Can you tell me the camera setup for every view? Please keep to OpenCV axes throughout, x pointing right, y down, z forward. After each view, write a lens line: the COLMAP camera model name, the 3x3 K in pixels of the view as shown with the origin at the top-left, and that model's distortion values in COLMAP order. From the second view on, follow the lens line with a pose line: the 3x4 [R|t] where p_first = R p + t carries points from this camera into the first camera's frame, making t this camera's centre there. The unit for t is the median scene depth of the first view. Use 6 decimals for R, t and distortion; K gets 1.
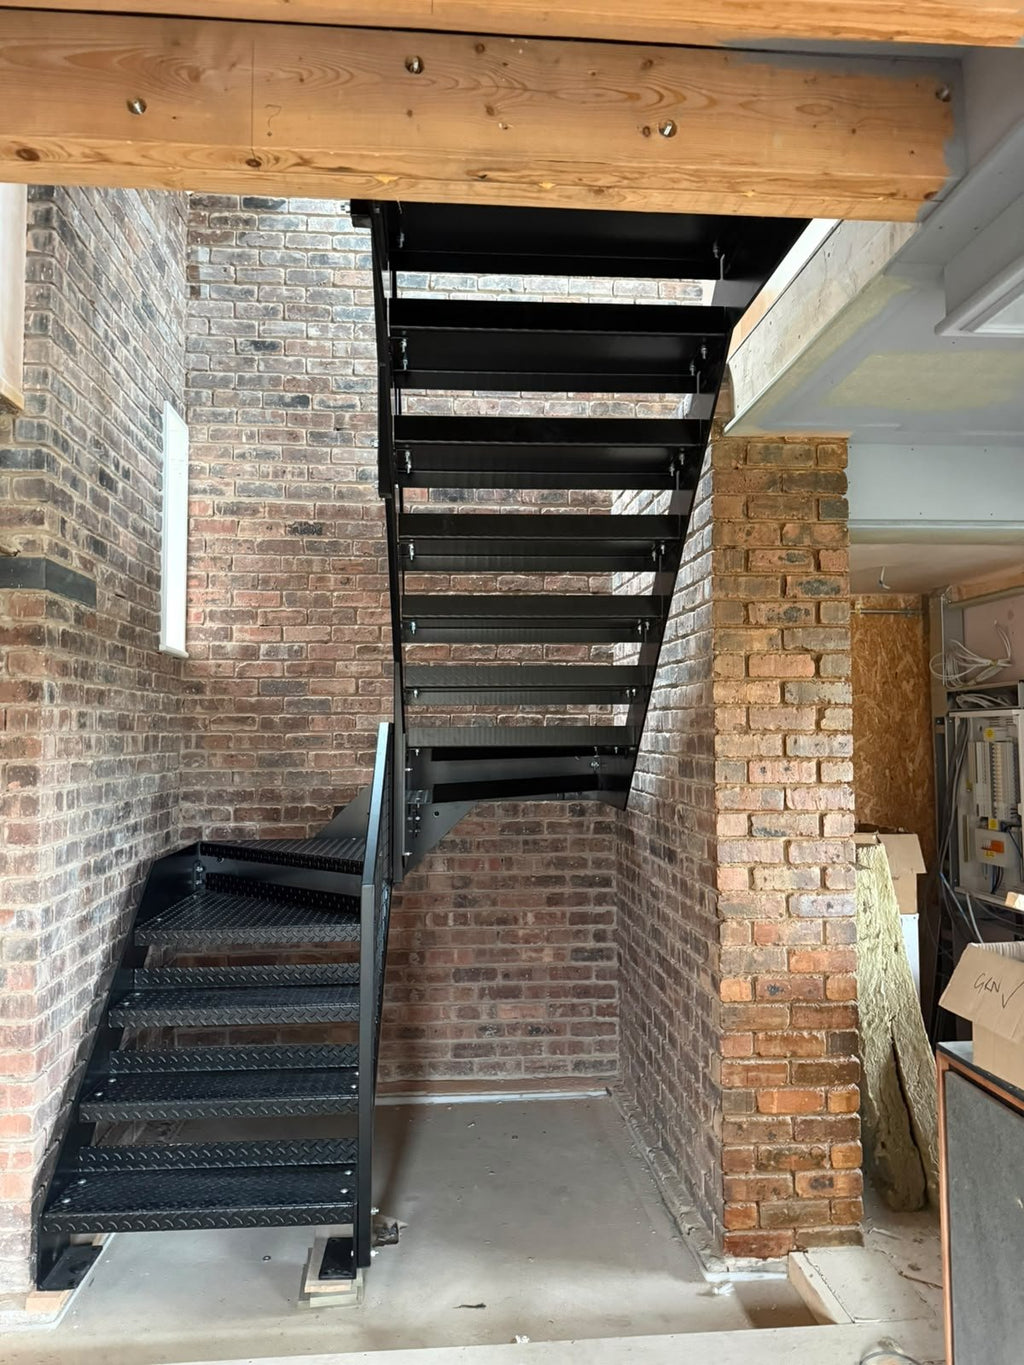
lens RADIAL K [[939.5, 0, 508.6], [0, 939.5, 695.2], [0, 0, 1]] dist [0.143864, -0.264268]
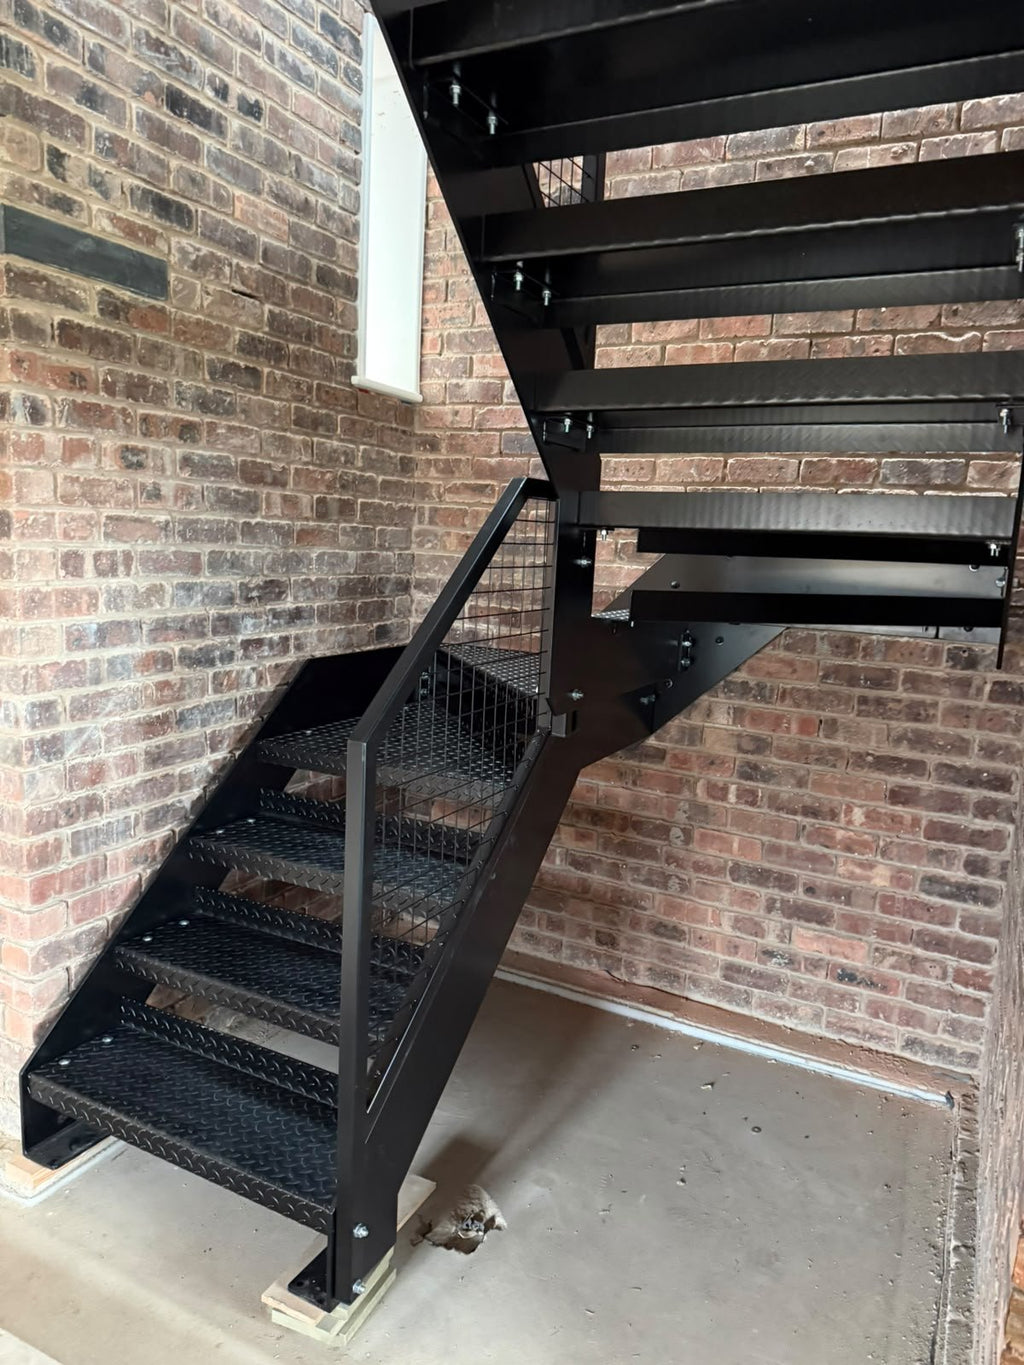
lens RADIAL K [[939.5, 0, 508.6], [0, 939.5, 695.2], [0, 0, 1]] dist [0.143864, -0.264268]
pose [[0.854351, 0.132756, -0.502454, 0.134893], [-0.031233, 0.978191, 0.205347, 0.031199], [0.518757, -0.159745, 0.839864, 0.350874]]
